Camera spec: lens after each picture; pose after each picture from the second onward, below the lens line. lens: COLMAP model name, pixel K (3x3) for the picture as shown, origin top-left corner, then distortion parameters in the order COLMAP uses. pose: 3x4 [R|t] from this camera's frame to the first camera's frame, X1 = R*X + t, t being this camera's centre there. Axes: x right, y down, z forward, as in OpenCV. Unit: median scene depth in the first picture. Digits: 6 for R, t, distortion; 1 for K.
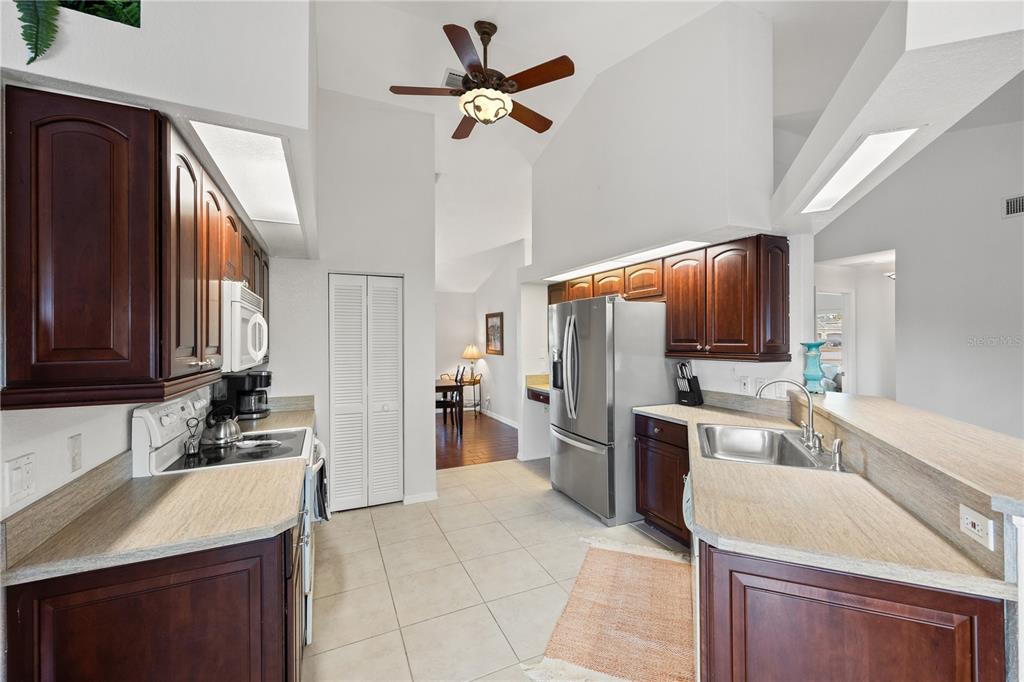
lens RADIAL K [[414.4, 0, 515.5], [0, 414.4, 336.8], [0, 0, 1]] dist [0.016549, -0.000097]
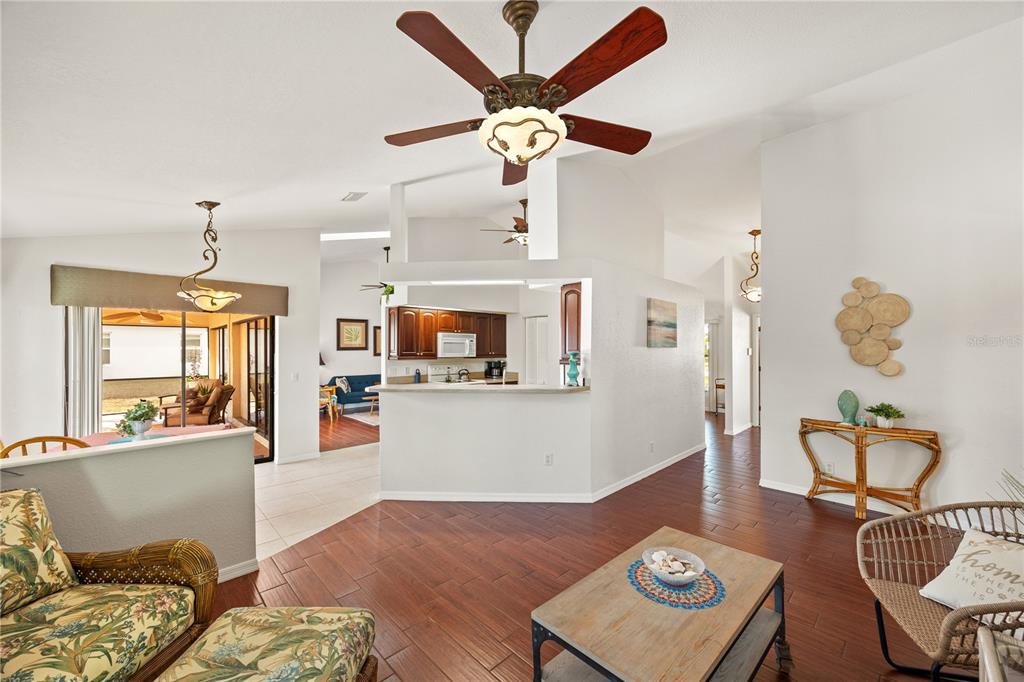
lens RADIAL K [[400.8, 0, 518.5], [0, 400.8, 346.9], [0, 0, 1]] dist [-0.000857, 0.000037]
pose [[0.340511, 0.004255, -0.940231, 1.574260], [0.006618, 0.999954, 0.006922, -0.015621], [0.940217, -0.008579, 0.340468, 0.243602]]
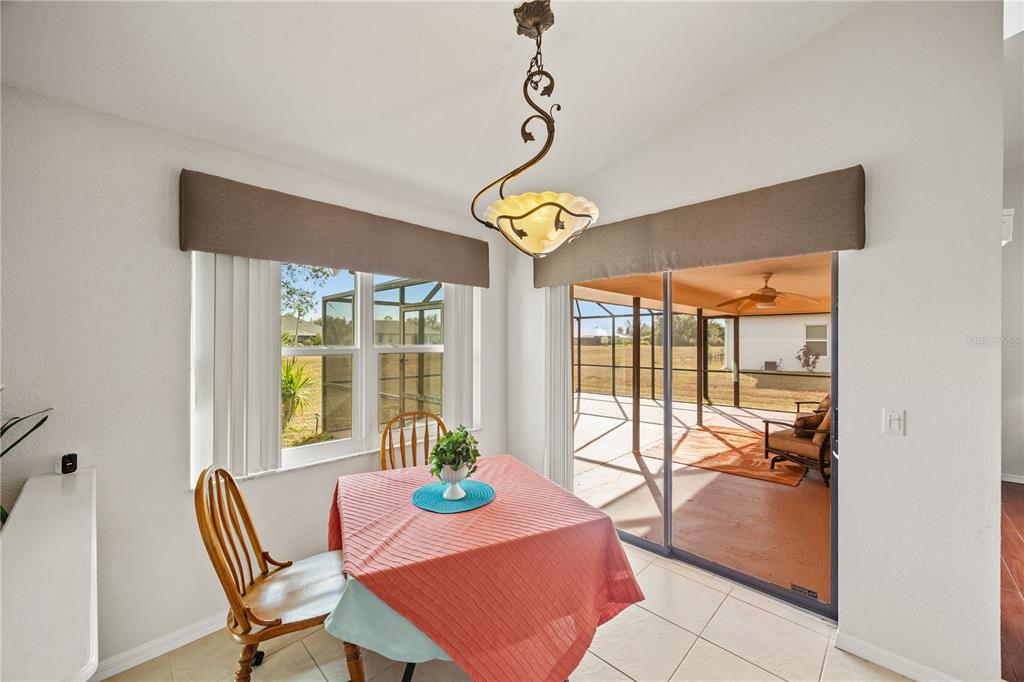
lens RADIAL K [[395.0, 0, 513.8], [0, 395.0, 341.7], [0, 0, 1]] dist [-0.000248, -0.000015]
pose [[-0.932076, 0.006660, -0.362203, 0.490073], [0.007054, 0.999975, 0.000234, -0.003139], [0.362195, -0.002337, -0.932099, 0.265678]]
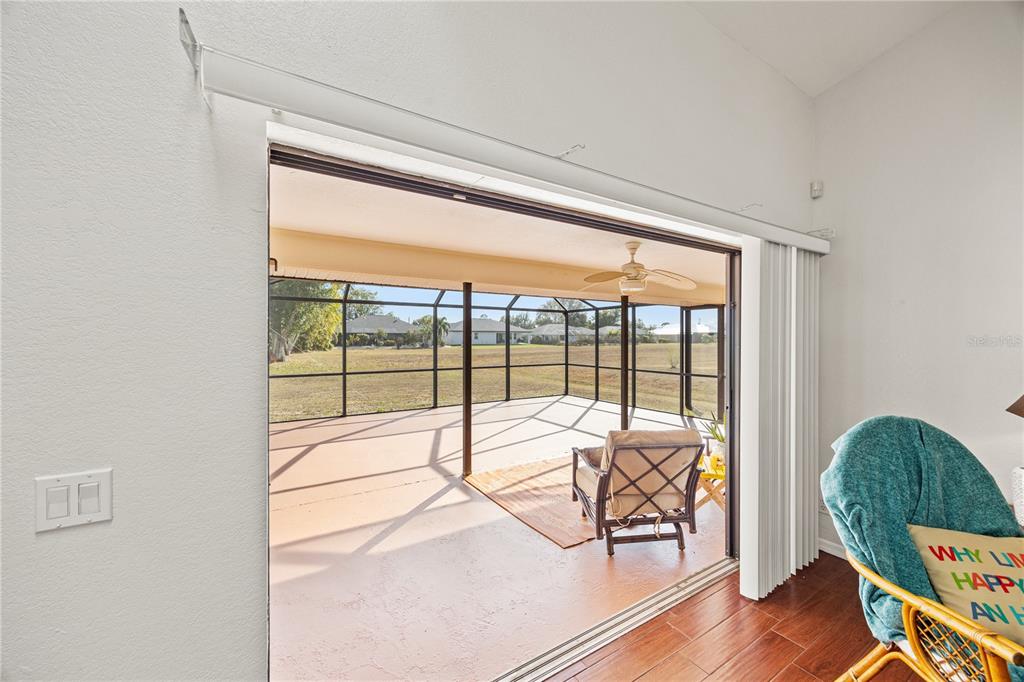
lens RADIAL K [[395.0, 0, 513.8], [0, 395.0, 341.7], [0, 0, 1]] dist [-0.000248, -0.000015]
pose [[-0.991260, 0.007977, -0.131683, -0.543918], [0.007525, 0.999964, 0.003924, 0.011145], [0.131710, 0.002899, -0.991284, 0.253623]]
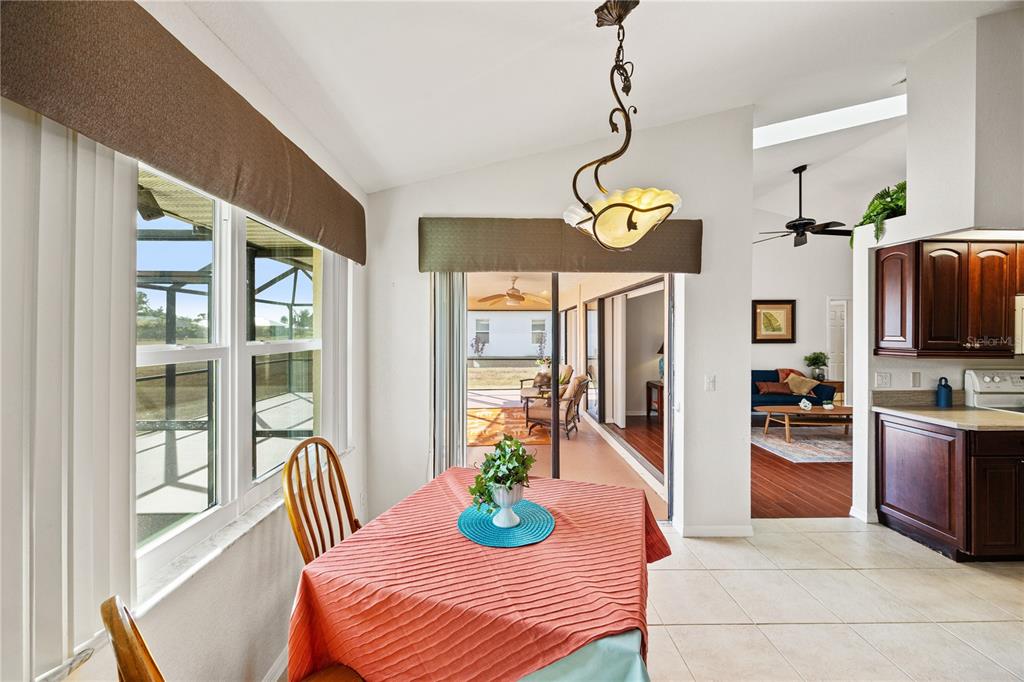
lens RADIAL K [[402.5, 0, 516.8], [0, 402.5, 342.6], [0, 0, 1]] dist [0.006643, 0.000038]
pose [[-0.375747, 0.032541, -0.926151, 0.790400], [0.006699, 0.999453, 0.032399, -0.012033], [0.926698, 0.005969, -0.375759, -0.094872]]
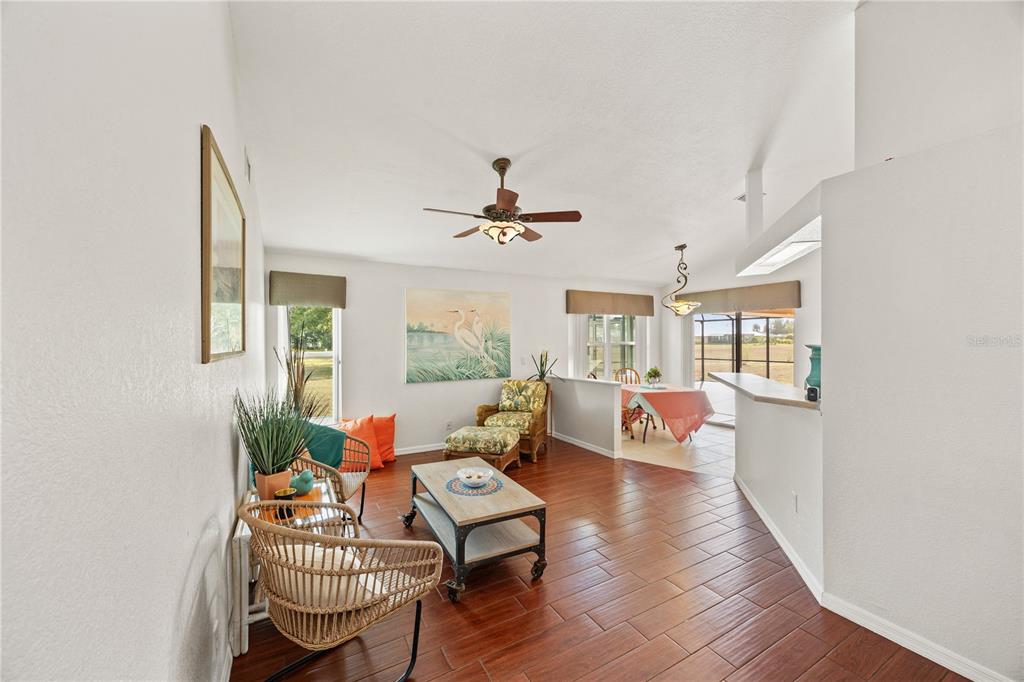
lens RADIAL K [[395.0, 0, 513.8], [0, 395.0, 341.7], [0, 0, 1]] dist [-0.000248, -0.000015]
pose [[-0.996686, 0.011616, -0.080516, 1.133091], [0.011765, 0.999930, -0.001373, -0.001096], [0.080494, -0.002316, -0.996752, 1.434890]]
